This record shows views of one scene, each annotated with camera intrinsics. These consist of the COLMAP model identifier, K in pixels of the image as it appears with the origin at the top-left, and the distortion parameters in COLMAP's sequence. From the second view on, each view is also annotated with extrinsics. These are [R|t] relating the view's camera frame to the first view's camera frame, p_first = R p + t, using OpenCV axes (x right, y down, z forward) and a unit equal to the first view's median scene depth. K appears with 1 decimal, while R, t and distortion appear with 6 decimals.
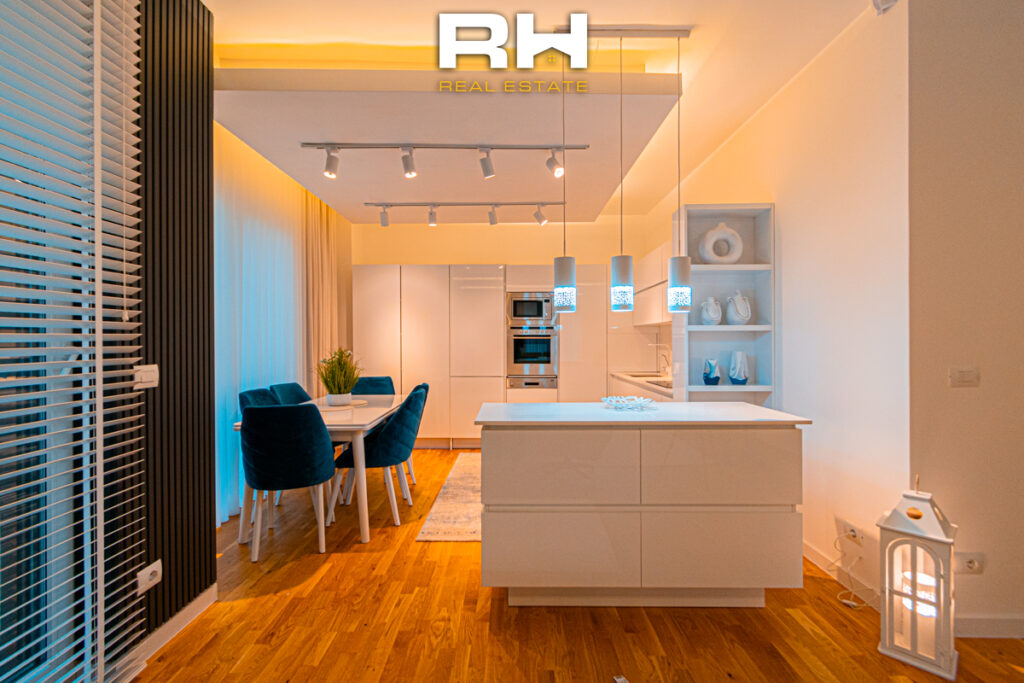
lens RADIAL K [[459.7, 0, 507.1], [0, 459.7, 341.2], [0, 0, 1]] dist [0.001490, 0.000083]
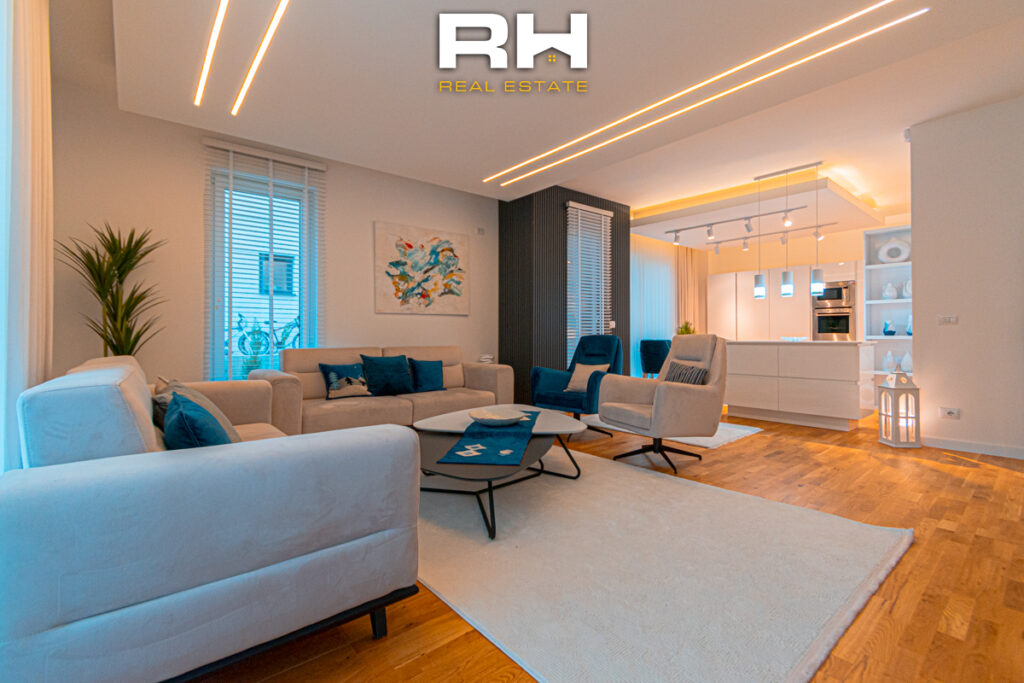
lens RADIAL K [[459.7, 0, 507.8], [0, 459.7, 334.2], [0, 0, 1]] dist [0.001490, 0.000083]
pose [[0.646006, -0.000727, -0.763332, 0.819469], [-0.002033, 0.999994, -0.002673, 0.096759], [0.763330, 0.003278, 0.646001, -1.115608]]
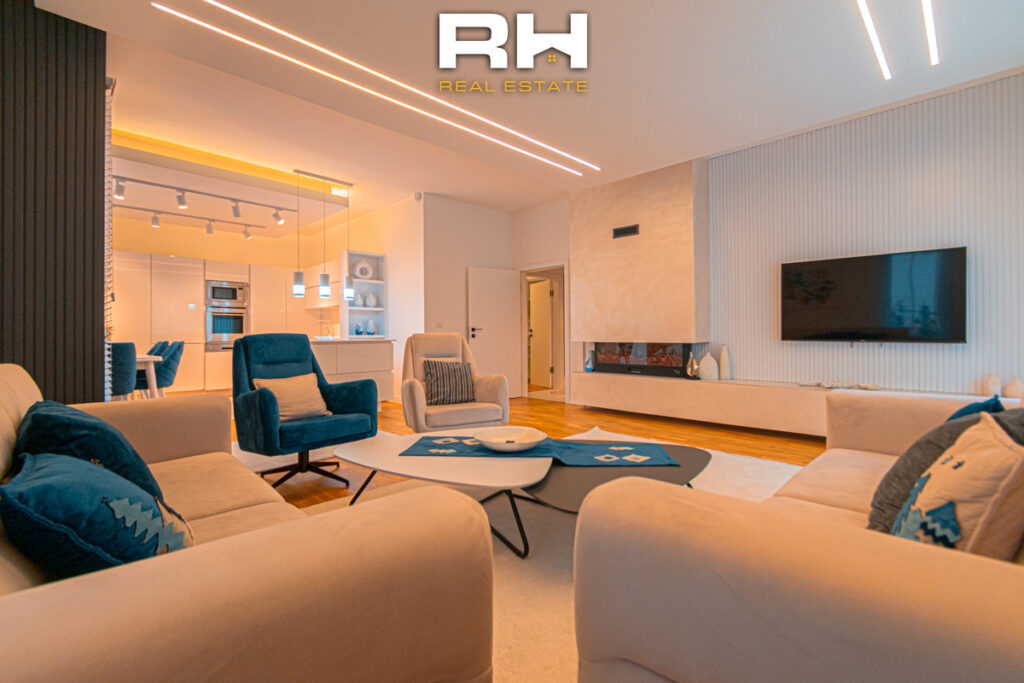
lens RADIAL K [[459.7, 0, 531.6], [0, 459.7, 335.9], [0, 0, 1]] dist [0.001490, 0.000083]
pose [[0.685263, 0.000078, 0.728296, -0.557574], [0.003045, 0.999991, -0.002972, 0.107480], [-0.728290, 0.004255, 0.685256, -1.040223]]
